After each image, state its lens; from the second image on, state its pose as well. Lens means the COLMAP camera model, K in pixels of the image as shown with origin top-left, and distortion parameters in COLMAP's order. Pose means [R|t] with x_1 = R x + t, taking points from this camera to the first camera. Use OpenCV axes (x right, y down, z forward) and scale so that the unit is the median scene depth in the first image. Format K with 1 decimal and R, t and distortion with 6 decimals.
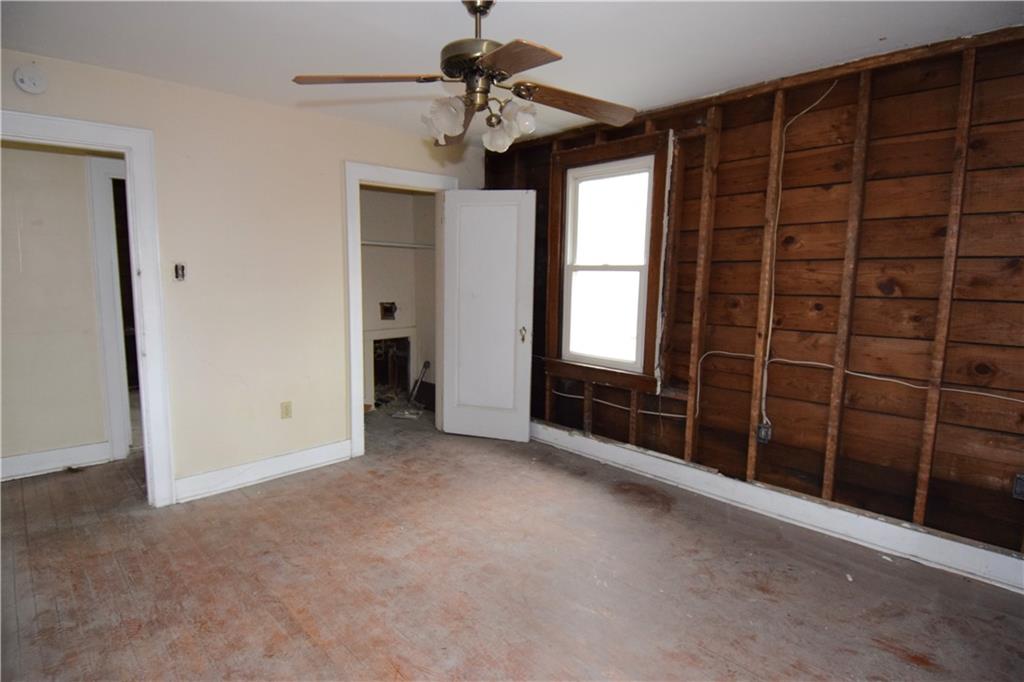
lens RADIAL K [[528.4, 0, 514.2], [0, 528.4, 341.2], [0, 0, 1]] dist [0.053002, -0.056339]
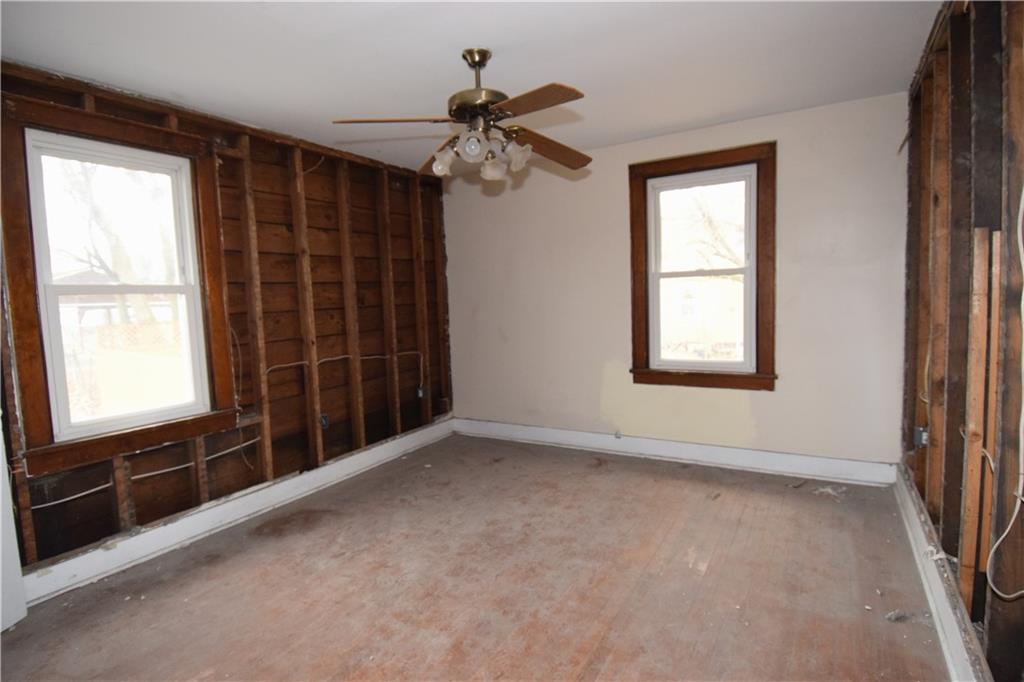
lens RADIAL K [[528.4, 0, 514.2], [0, 528.4, 341.2], [0, 0, 1]] dist [0.053002, -0.056339]
pose [[-0.274598, -0.079553, 0.958263, -0.787588], [0.156135, 0.979657, 0.126071, -0.091893], [-0.948798, 0.184238, -0.256591, 0.824972]]
